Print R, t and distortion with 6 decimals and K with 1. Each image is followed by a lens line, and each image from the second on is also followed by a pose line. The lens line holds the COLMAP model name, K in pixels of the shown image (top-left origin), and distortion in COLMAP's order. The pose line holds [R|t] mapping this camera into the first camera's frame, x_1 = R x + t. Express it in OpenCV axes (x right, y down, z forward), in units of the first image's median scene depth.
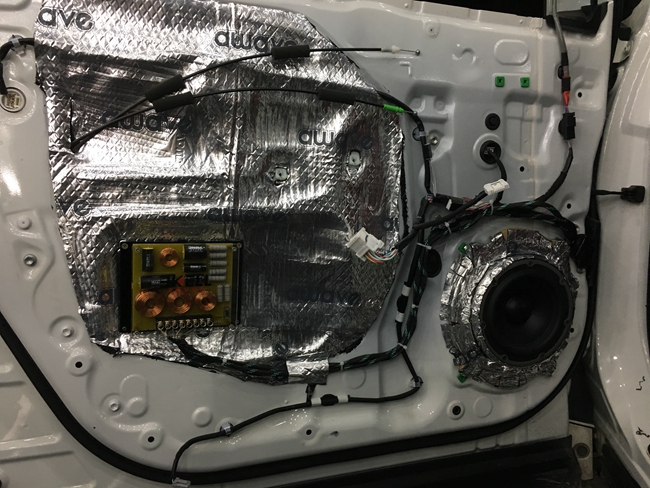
lens RADIAL K [[559.6, 0, 324.0], [0, 559.6, 246.2], [0, 0, 1]] dist [0.060206, -0.011497]
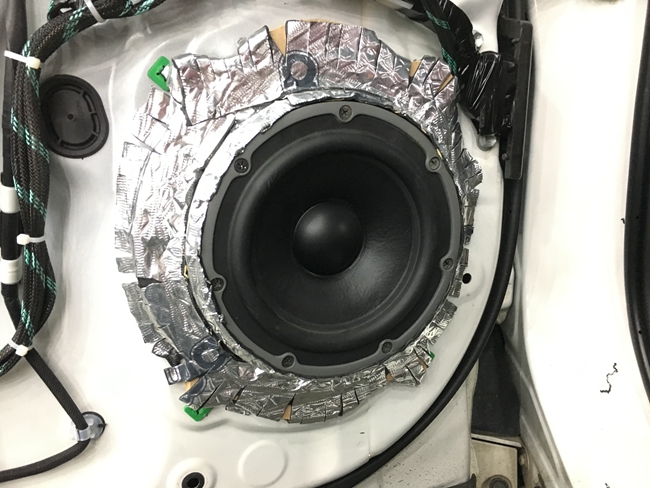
lens RADIAL K [[559.6, 0, 326.3], [0, 559.6, 242.3], [0, 0, 1]] dist [0.060206, -0.011497]
pose [[0.996660, -0.037075, 0.072765, 0.309417], [0.028994, 0.993606, 0.109121, 0.071343], [-0.076345, -0.106647, 0.991362, 0.597396]]
